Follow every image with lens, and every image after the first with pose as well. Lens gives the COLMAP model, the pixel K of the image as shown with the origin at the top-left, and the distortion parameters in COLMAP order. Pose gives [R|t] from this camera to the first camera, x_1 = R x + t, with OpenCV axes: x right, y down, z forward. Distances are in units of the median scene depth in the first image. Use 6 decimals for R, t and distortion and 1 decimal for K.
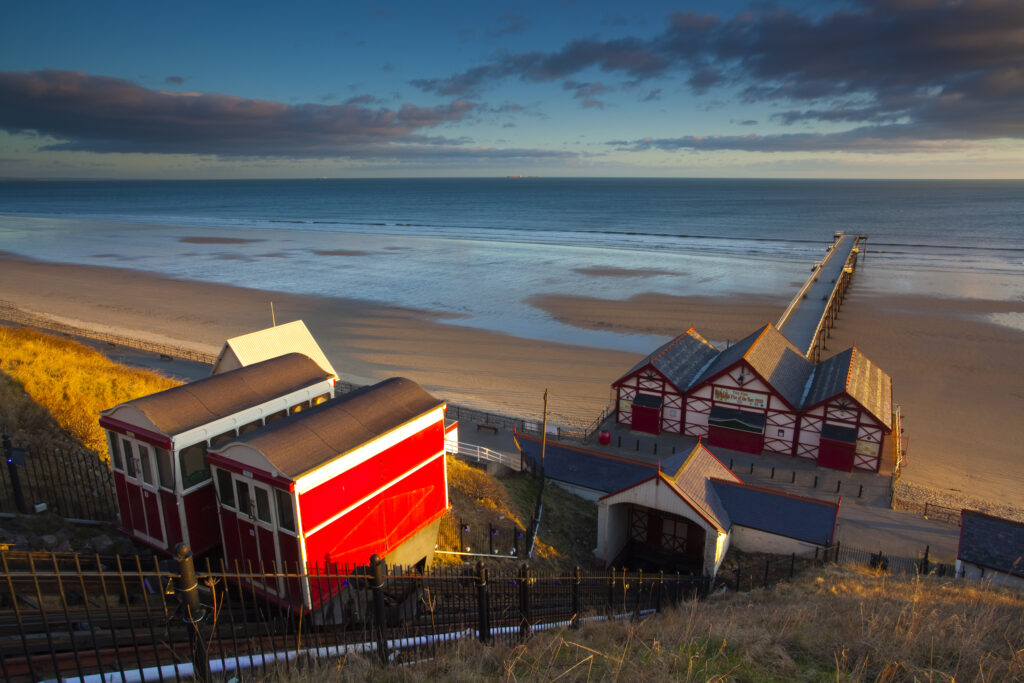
lens RADIAL K [[633.1, 0, 512.0], [0, 633.1, 341.5], [0, 0, 1]] dist [-0.089097, 0.074901]
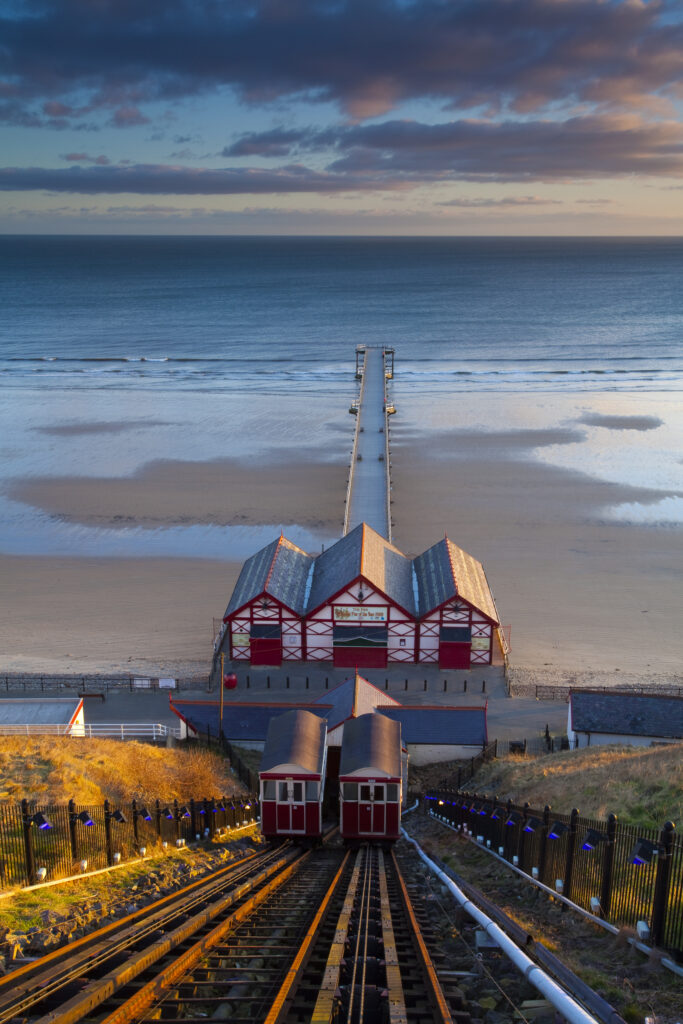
lens RADIAL K [[961.8, 0, 341.5], [0, 961.8, 512.0], [0, 0, 1]] dist [0.002072, -0.002631]
pose [[0.882806, -0.123998, 0.453076, -0.326705], [0.111399, 0.992280, 0.054508, -0.154783], [-0.456337, 0.002352, 0.889804, -0.328258]]
